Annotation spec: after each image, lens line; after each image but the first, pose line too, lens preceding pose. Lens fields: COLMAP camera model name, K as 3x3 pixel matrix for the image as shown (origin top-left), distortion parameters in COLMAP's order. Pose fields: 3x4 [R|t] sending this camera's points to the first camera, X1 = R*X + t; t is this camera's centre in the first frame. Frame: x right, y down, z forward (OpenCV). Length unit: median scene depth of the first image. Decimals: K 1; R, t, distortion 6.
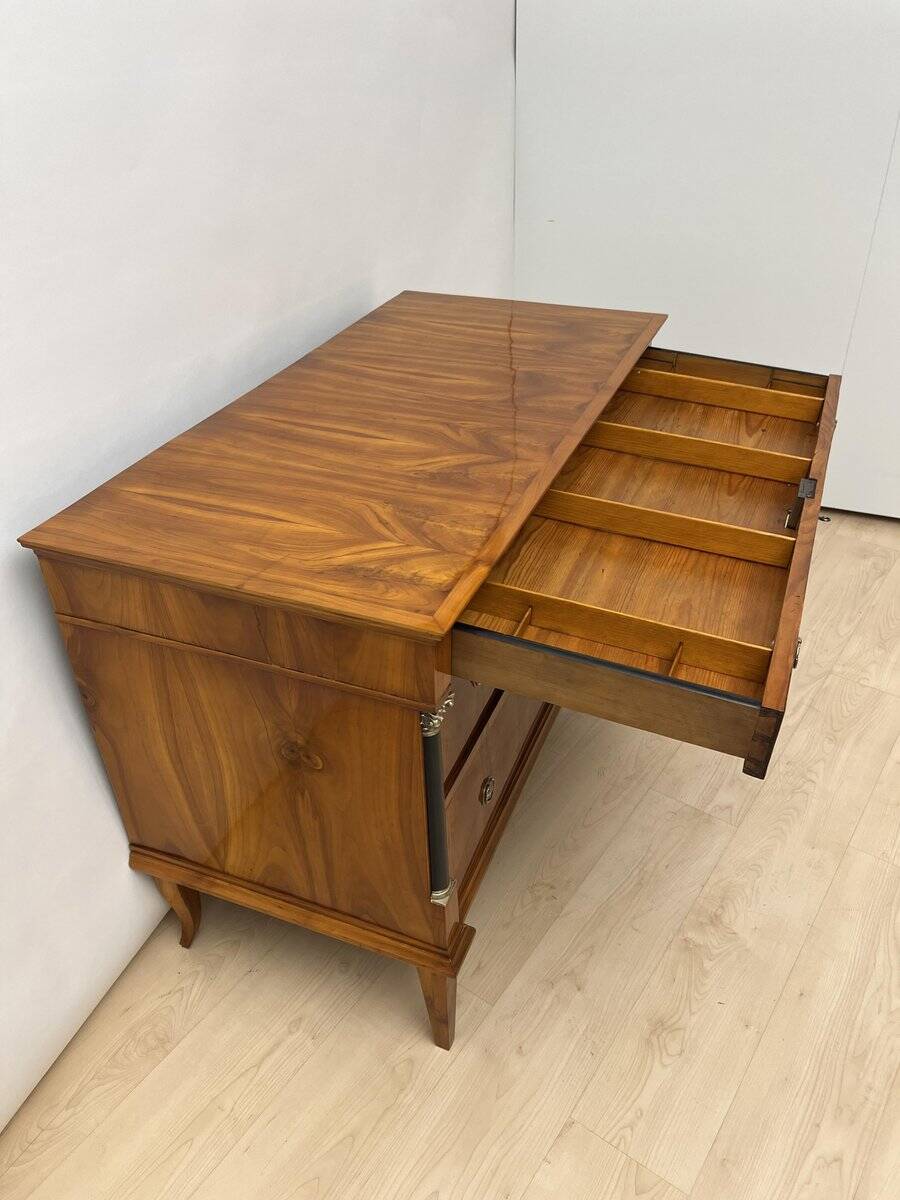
lens RADIAL K [[925.3, 0, 450.0], [0, 925.3, 600.0], [0, 0, 1]] dist [0.033013, -0.002124]
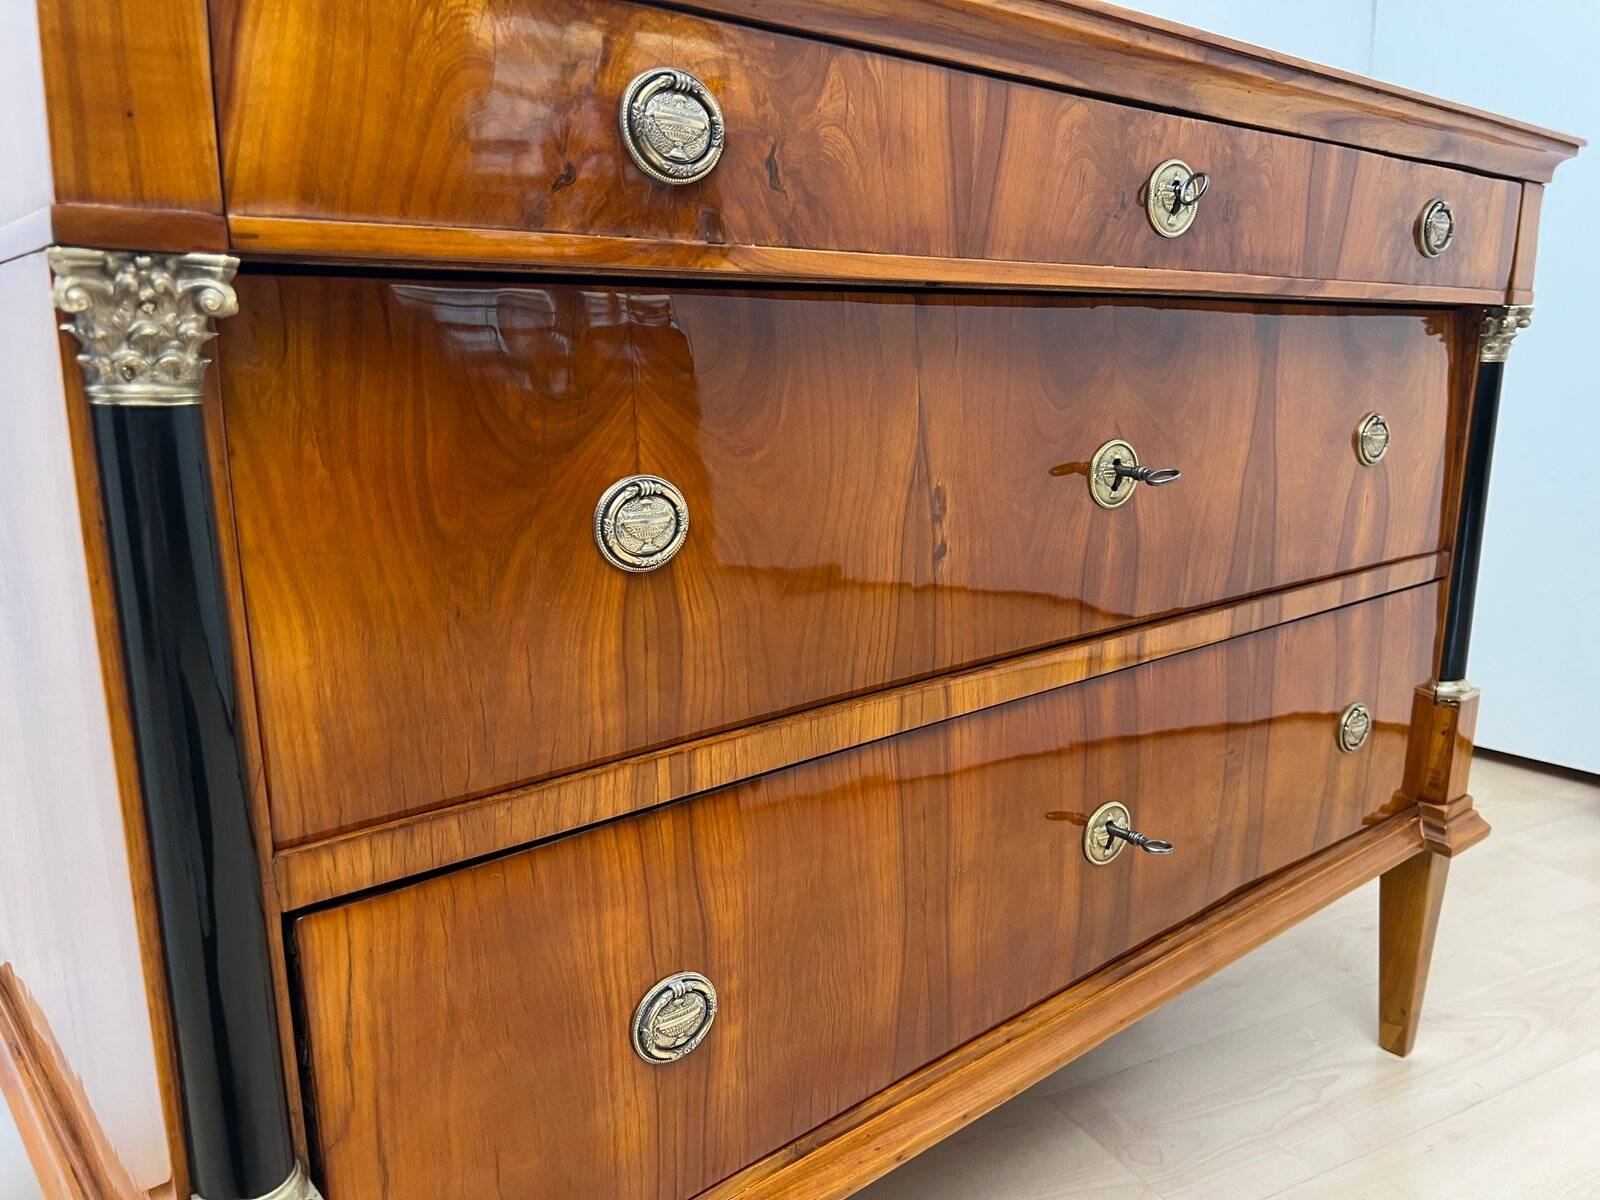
lens RADIAL K [[1226.2, 0, 800.0], [0, 1226.2, 600.0], [0, 0, 1]] dist [0.018465, -0.010171]
pose [[0.892281, 0.121292, -0.434883, 0.251884], [-0.272461, 0.912726, -0.304461, 0.202551], [0.360000, 0.390153, 0.847455, 0.647338]]
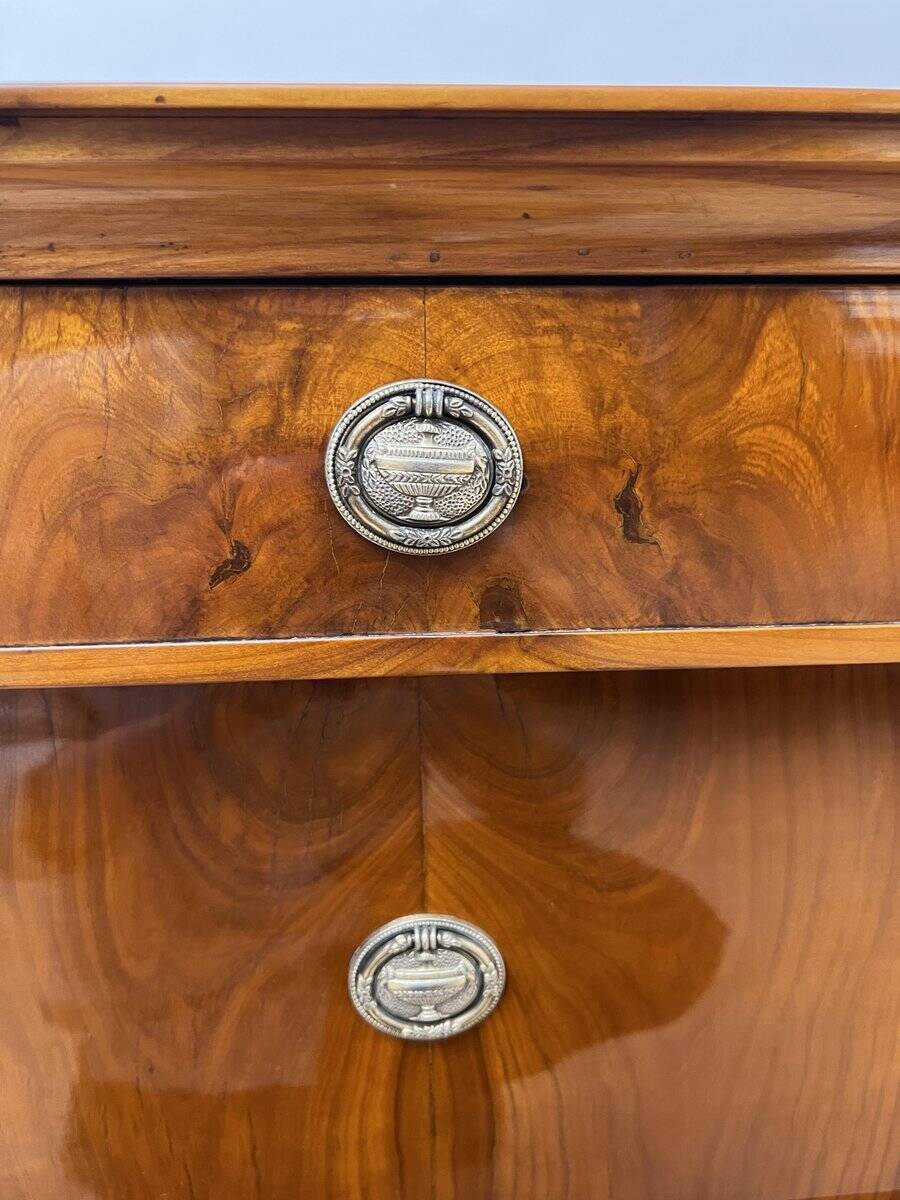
lens RADIAL K [[942.7, 0, 450.0], [0, 942.7, 600.0], [0, 0, 1]] dist [0.006901, 0.000200]
pose [[0.435271, 0.223701, -0.872065, 0.203530], [-0.503081, 0.863734, -0.029538, 0.003106], [0.746625, 0.451576, 0.488498, 0.812616]]
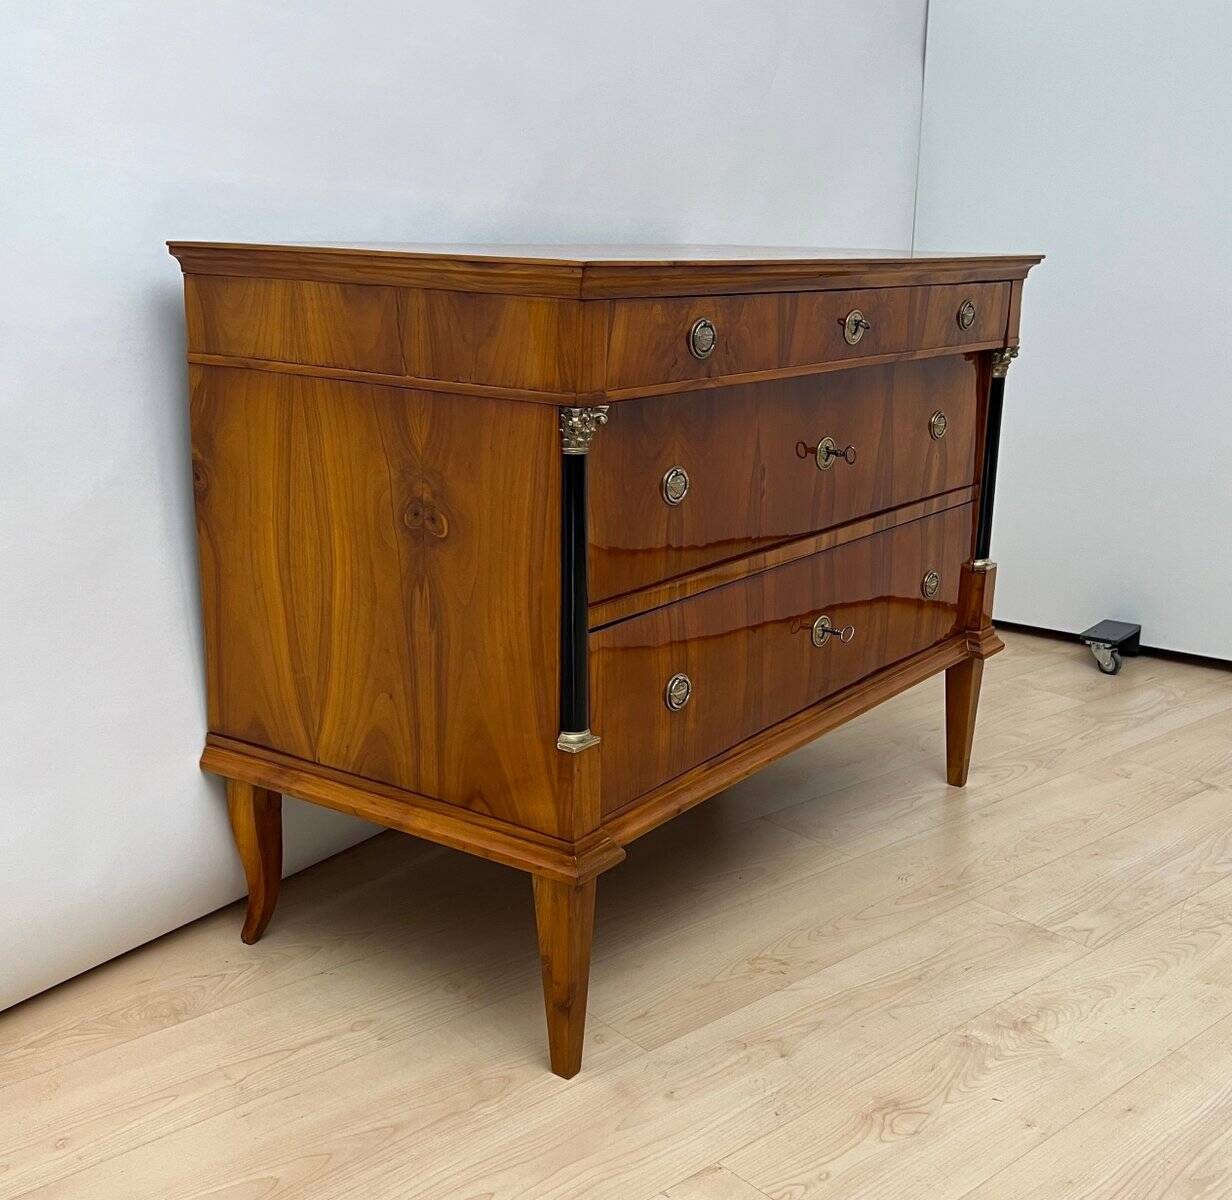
lens RADIAL K [[1490.5, 0, 669.5], [0, 1490.5, 603.0], [0, 0, 1]] dist [0.106846, -0.028623]
pose [[0.978257, 0.102018, -0.180570, 0.253881], [-0.156814, 0.933639, -0.322069, 0.549208], [0.135730, 0.343382, 0.929336, -0.129290]]
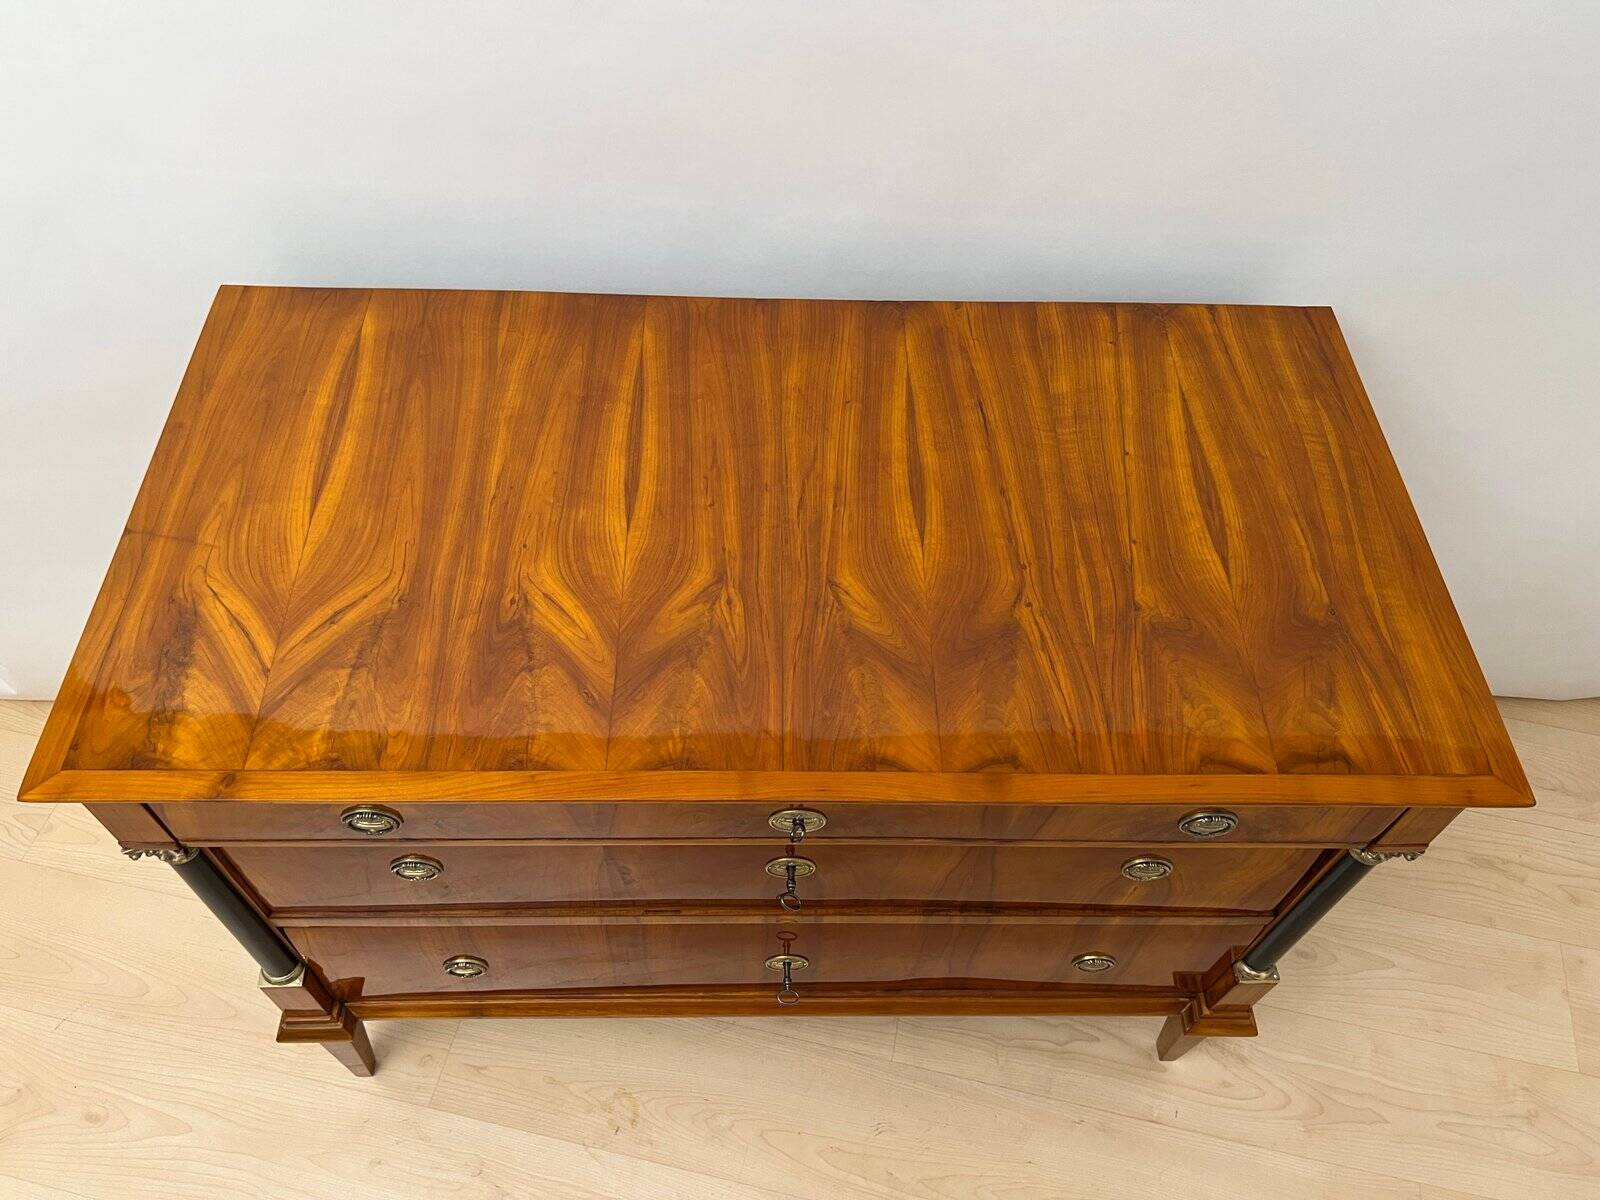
lens RADIAL K [[1233.7, 0, 793.9], [0, 1233.7, 594.4], [0, 0, 1]] dist [0.033013, -0.002124]
pose [[0.397347, 0.763076, -0.509735, 0.424297], [-0.555124, 0.642182, 0.528621, -0.637050], [0.730721, 0.072921, 0.678771, 0.553454]]
